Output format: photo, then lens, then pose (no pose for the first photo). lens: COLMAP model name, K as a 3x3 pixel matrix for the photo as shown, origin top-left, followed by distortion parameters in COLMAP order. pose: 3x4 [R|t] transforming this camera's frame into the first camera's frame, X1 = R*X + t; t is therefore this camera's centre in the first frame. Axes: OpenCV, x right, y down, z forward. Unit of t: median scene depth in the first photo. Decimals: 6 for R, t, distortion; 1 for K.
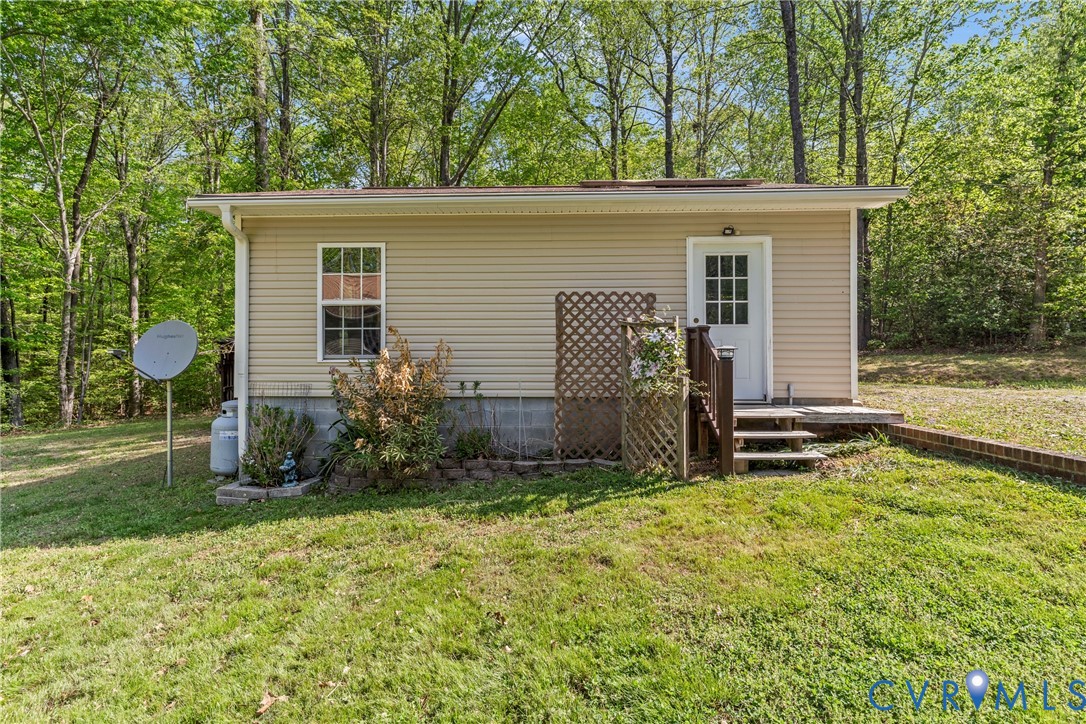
lens RADIAL K [[519.5, 0, 543.0], [0, 519.5, 362.0], [0, 0, 1]] dist [-0.001664, -0.000271]
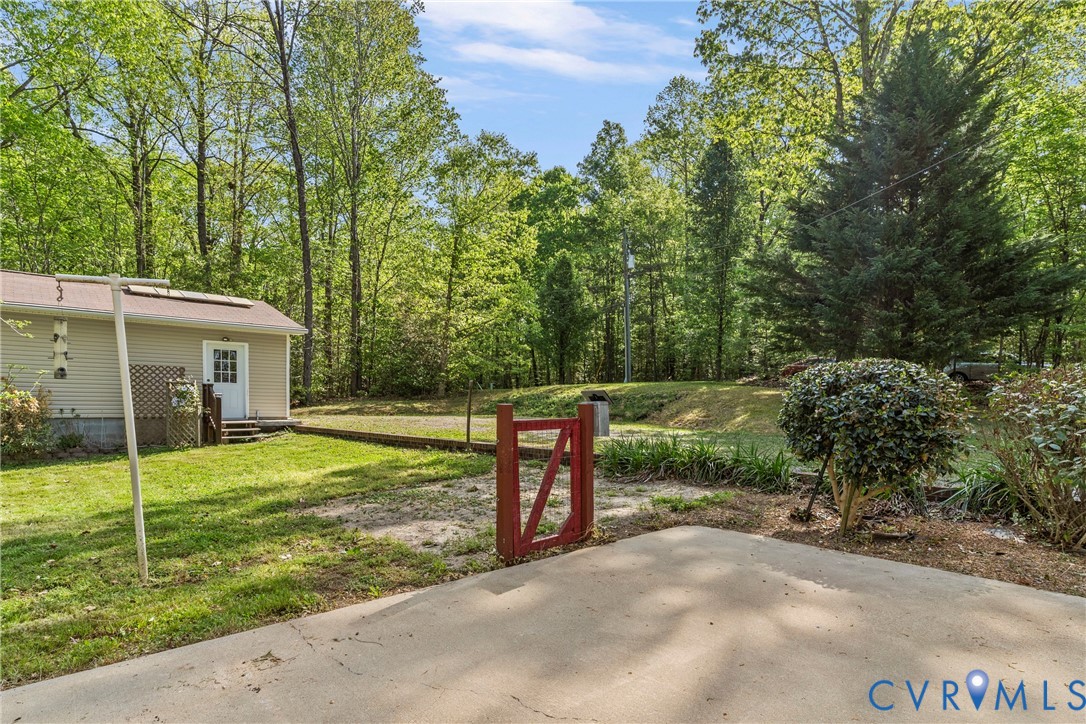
lens RADIAL K [[510.7, 0, 545.1], [0, 510.7, 412.8], [0, 0, 1]] dist [0.001128, -0.000060]
pose [[0.680338, -0.005060, 0.732881, -0.317786], [-0.002411, 0.999955, 0.009142, 0.031117], [-0.732895, -0.007987, 0.680295, -1.524135]]
